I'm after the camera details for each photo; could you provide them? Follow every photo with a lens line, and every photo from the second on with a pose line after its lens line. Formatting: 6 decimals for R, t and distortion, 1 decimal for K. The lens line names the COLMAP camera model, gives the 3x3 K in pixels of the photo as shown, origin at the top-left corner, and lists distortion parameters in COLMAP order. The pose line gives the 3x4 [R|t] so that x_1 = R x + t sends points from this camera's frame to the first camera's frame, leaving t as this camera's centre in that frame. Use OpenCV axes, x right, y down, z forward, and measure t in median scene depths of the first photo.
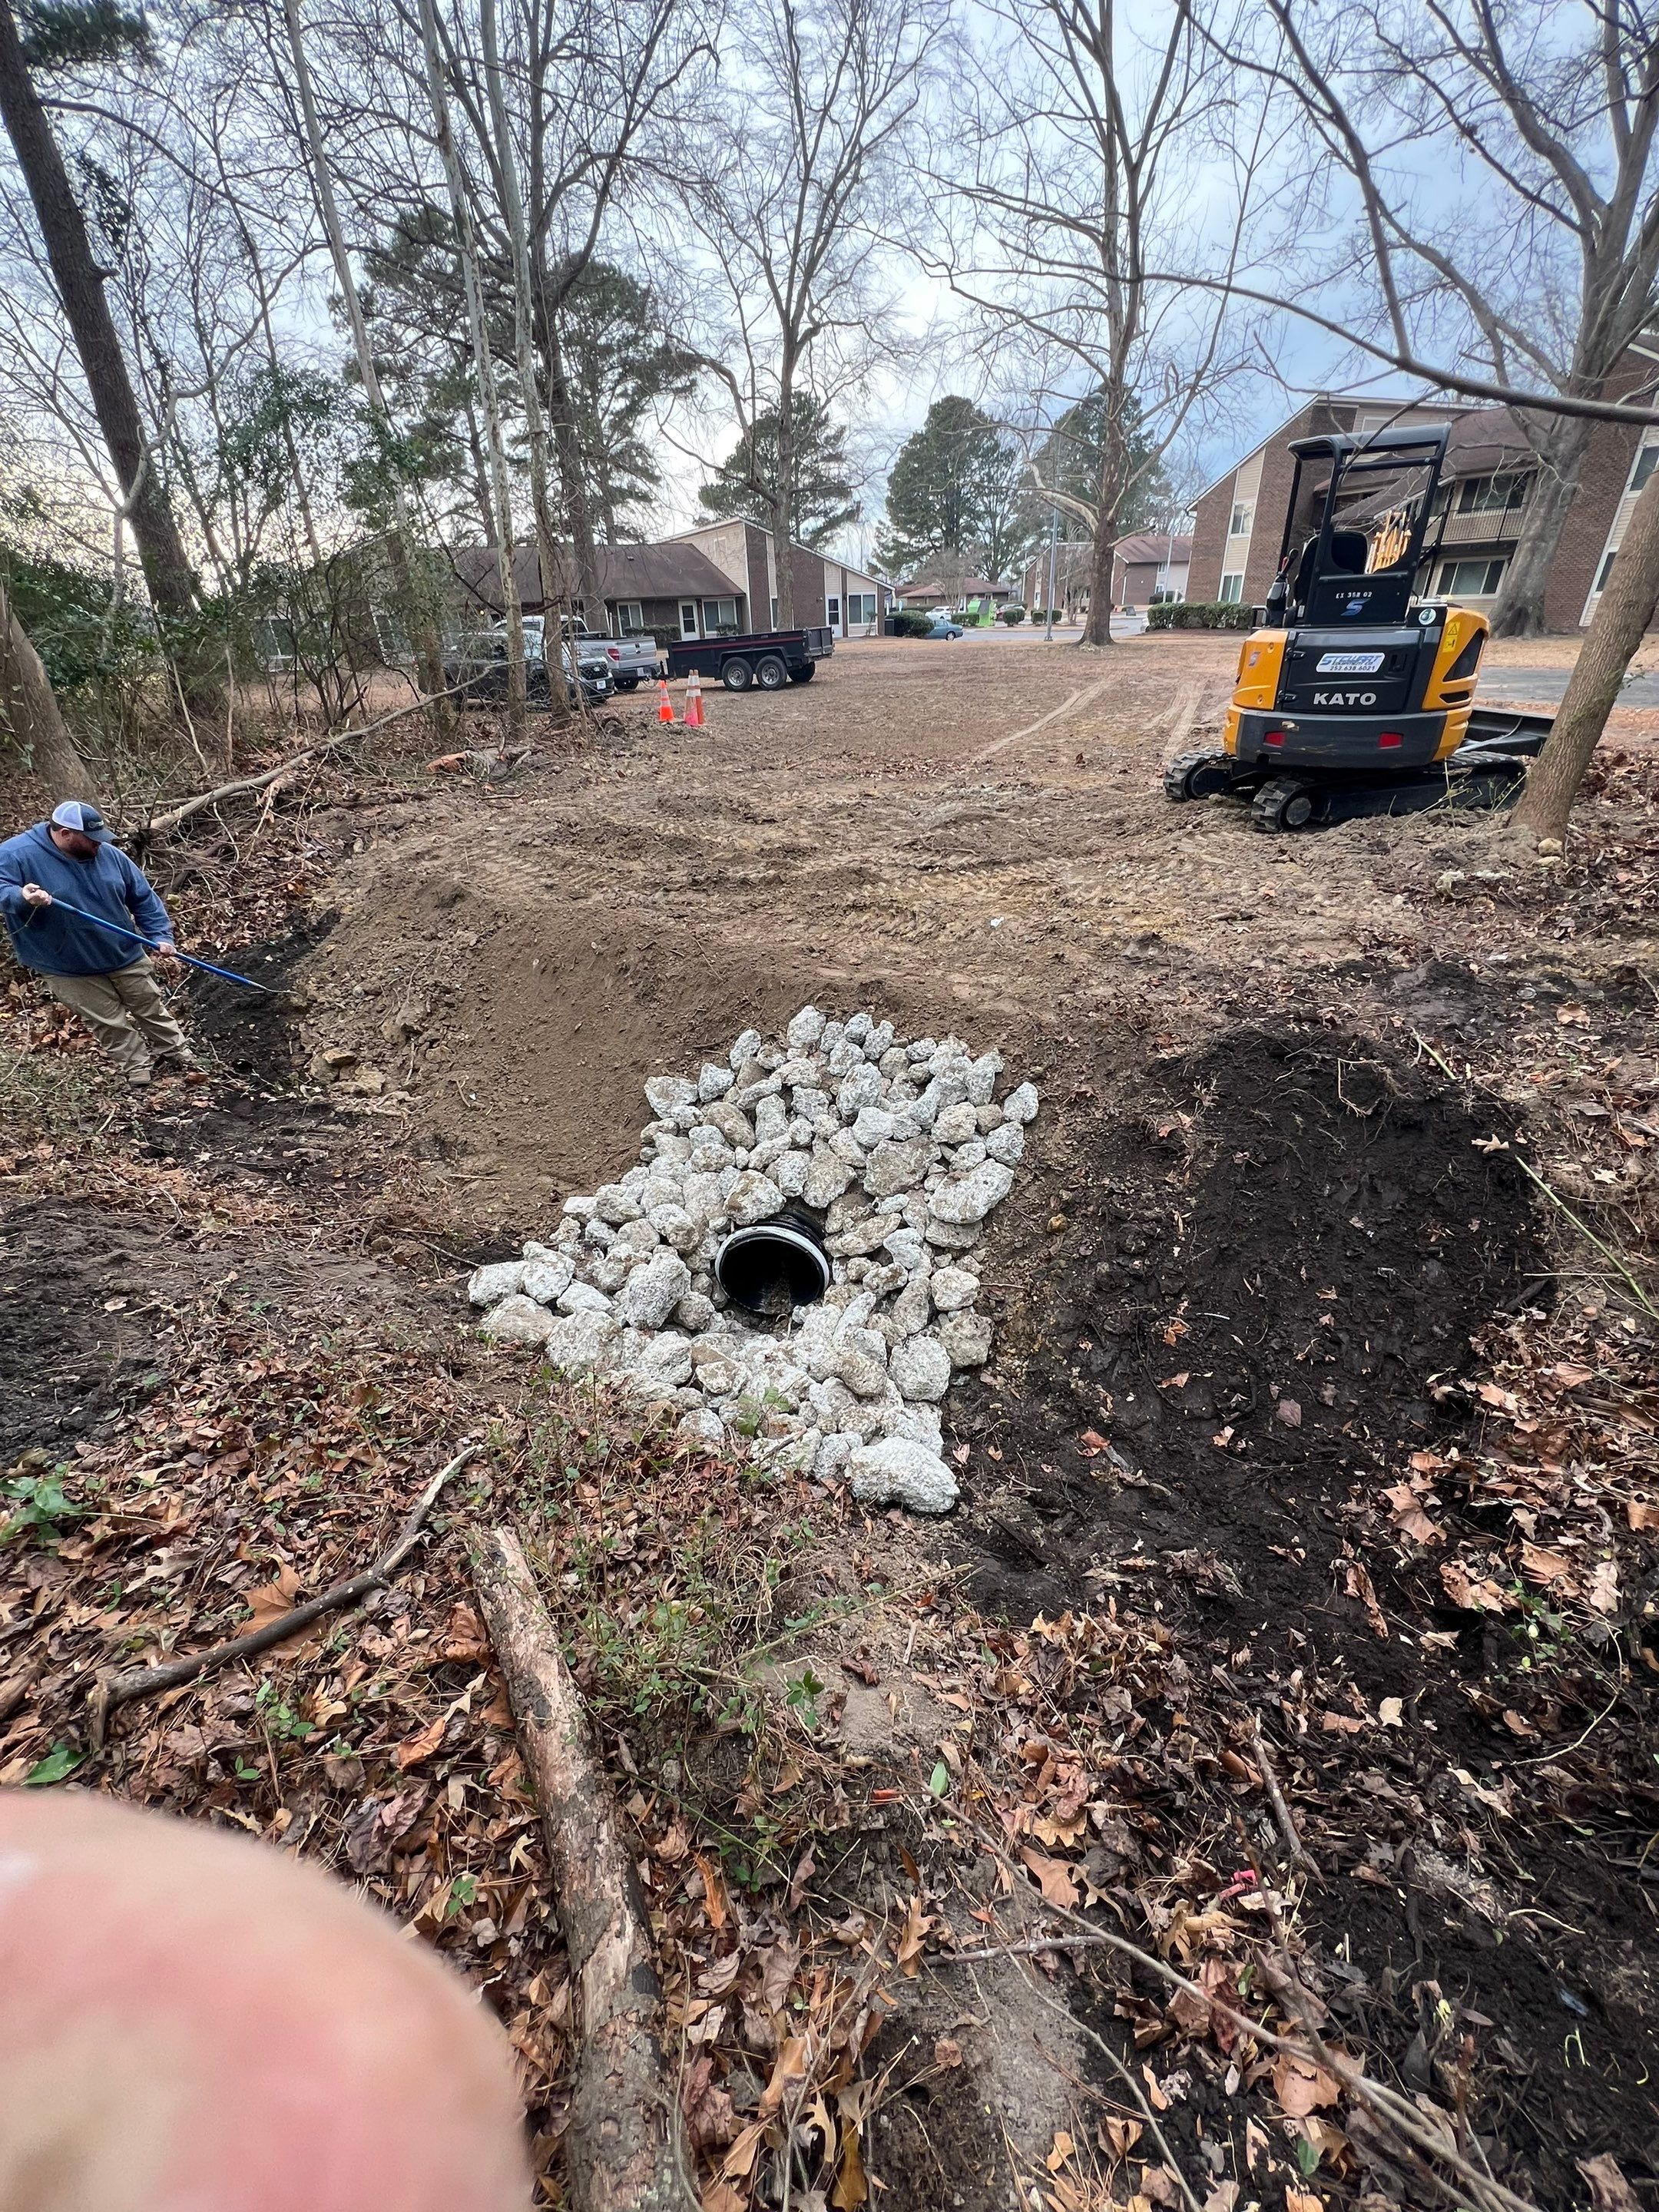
lens RADIAL K [[913.3, 0, 829.5], [0, 913.3, 1106.0], [0, 0, 1]] dist [0.001063, -0.000342]
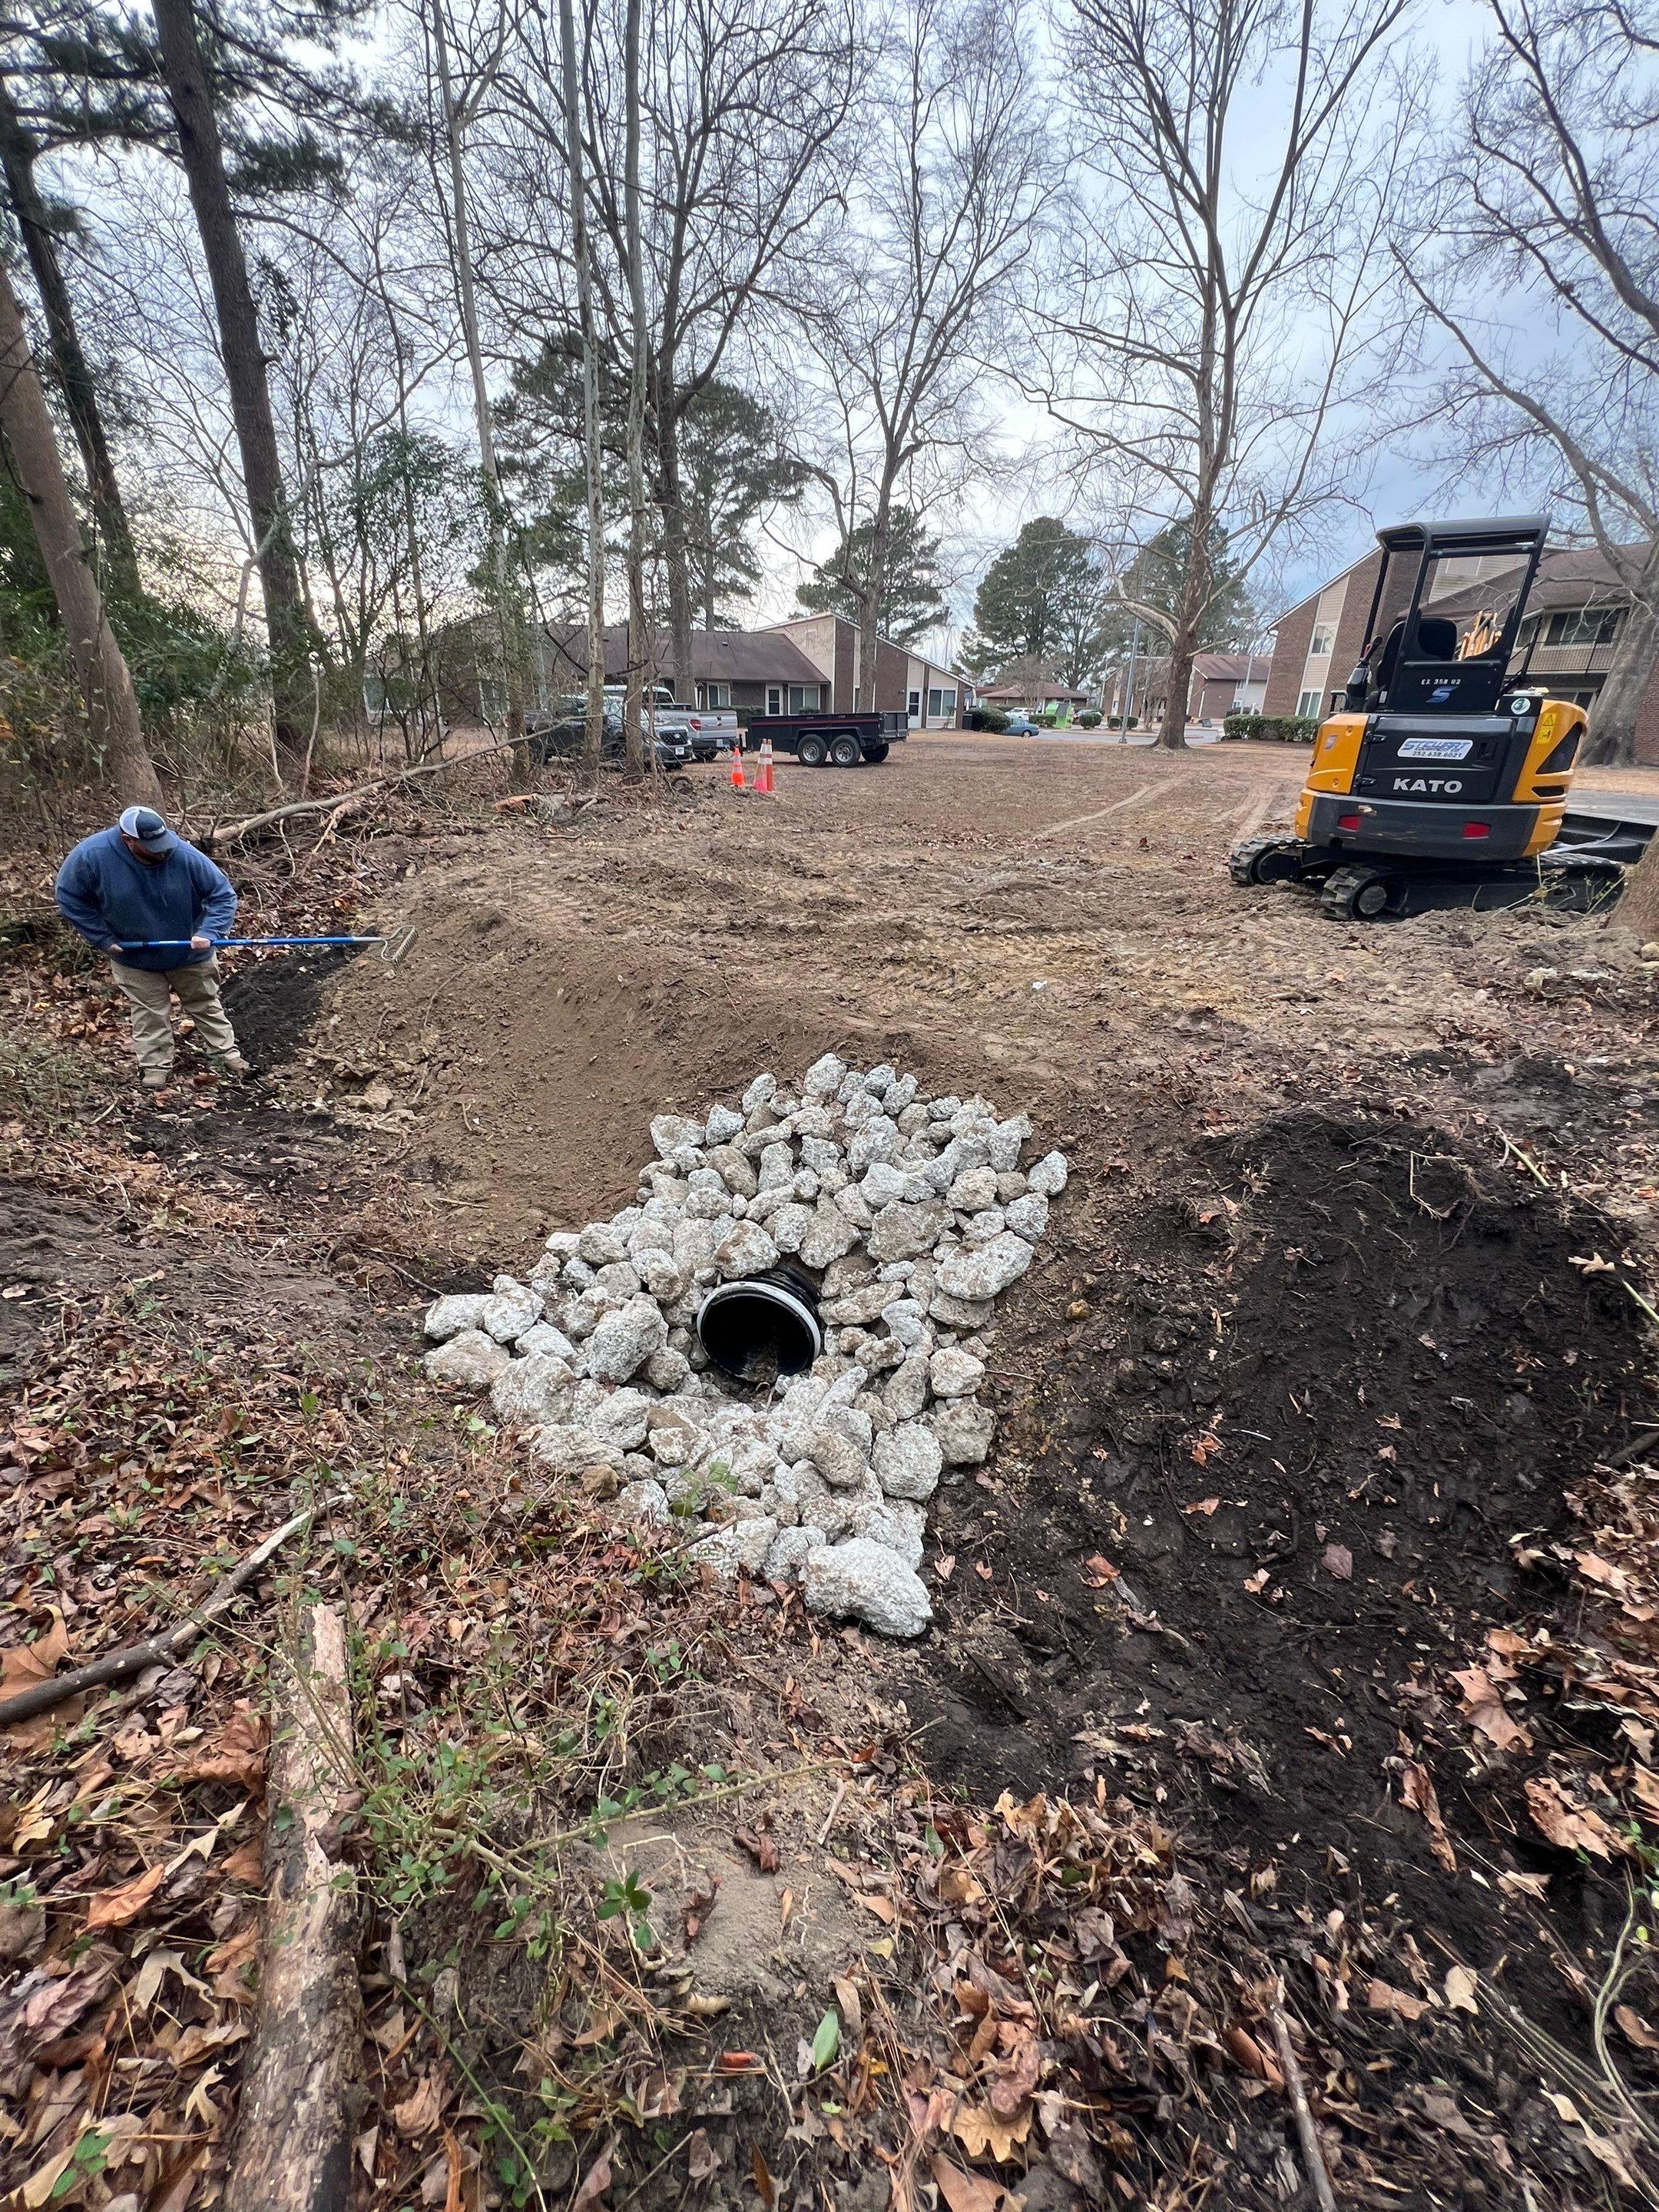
lens RADIAL K [[902.1, 0, 829.5], [0, 902.1, 1106.0], [0, 0, 1]] dist [0.000526, -0.000172]
pose [[0.994655, 0.084163, -0.059815, 0.042573], [-0.089026, 0.992487, -0.083930, 0.025627], [0.052302, 0.088806, 0.994675, 0.091358]]
